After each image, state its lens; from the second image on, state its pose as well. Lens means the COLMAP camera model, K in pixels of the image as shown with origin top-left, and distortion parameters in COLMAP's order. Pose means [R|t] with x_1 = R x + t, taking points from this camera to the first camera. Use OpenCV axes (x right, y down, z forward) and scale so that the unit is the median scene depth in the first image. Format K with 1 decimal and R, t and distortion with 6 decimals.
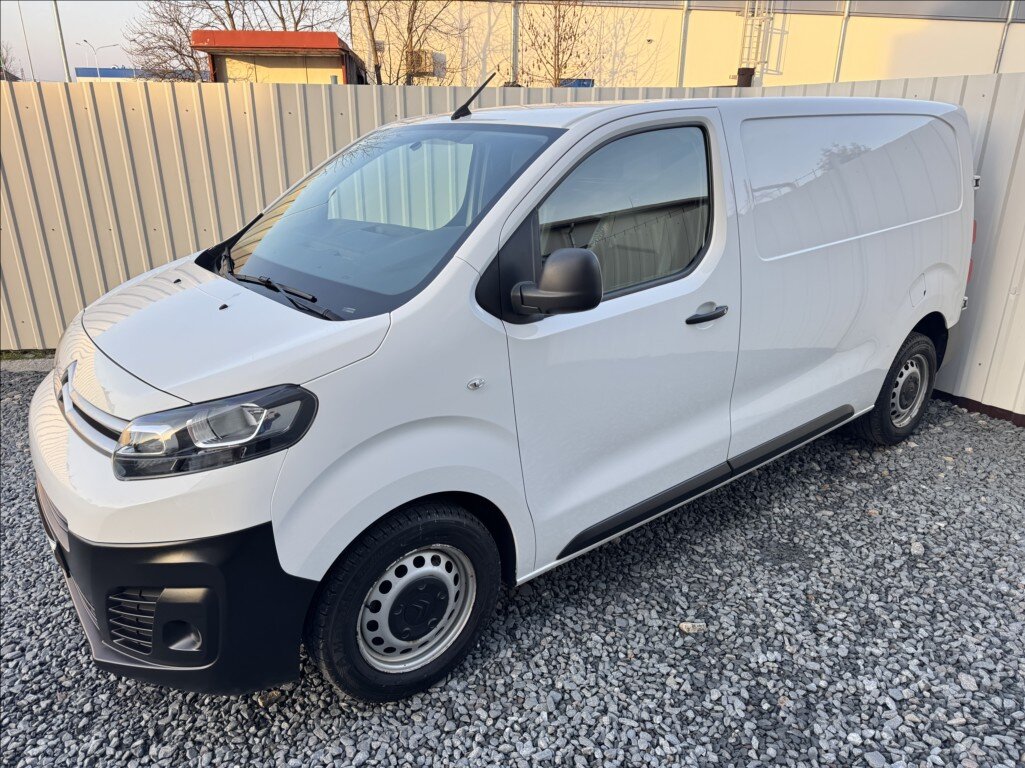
lens RADIAL K [[723.3, 0, 505.6], [0, 723.3, 391.6], [0, 0, 1]] dist [0.018318, -0.023344]
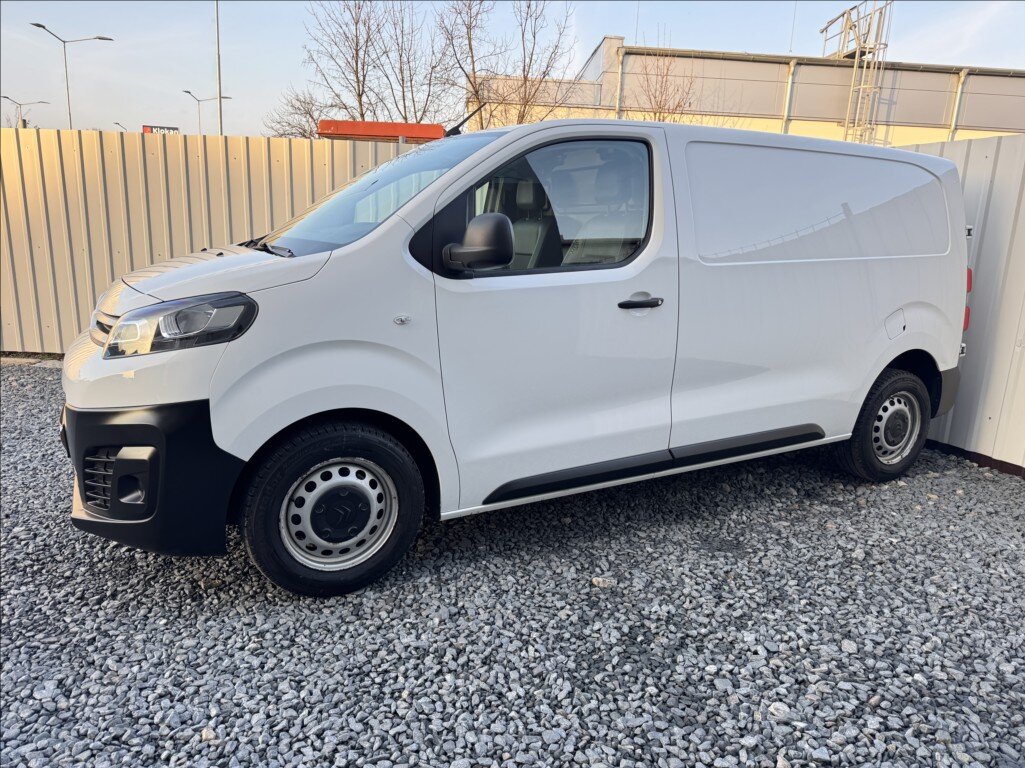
lens RADIAL K [[723.3, 0, 510.3], [0, 723.3, 390.4], [0, 0, 1]] dist [0.018318, -0.023344]
pose [[0.987240, 0.072919, -0.141564, 0.266147], [-0.091537, 0.987305, -0.129806, 0.206665], [0.130301, 0.141108, 0.981382, -0.111107]]
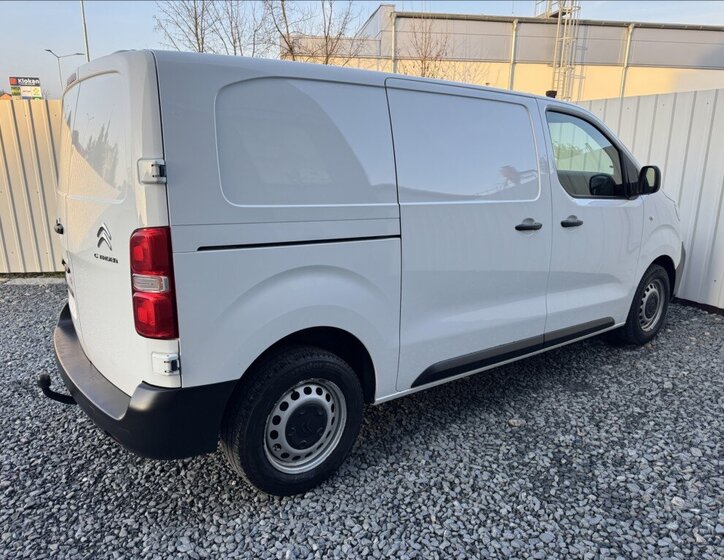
lens RADIAL K [[527.8, 0, 360.8], [0, 527.8, 284.6], [0, 0, 1]] dist [0.027216, -0.034834]
pose [[0.999026, 0.011592, -0.042569, -0.033628], [-0.015599, 0.995351, -0.095046, 0.152178], [0.041270, 0.095618, 0.994562, -0.180250]]
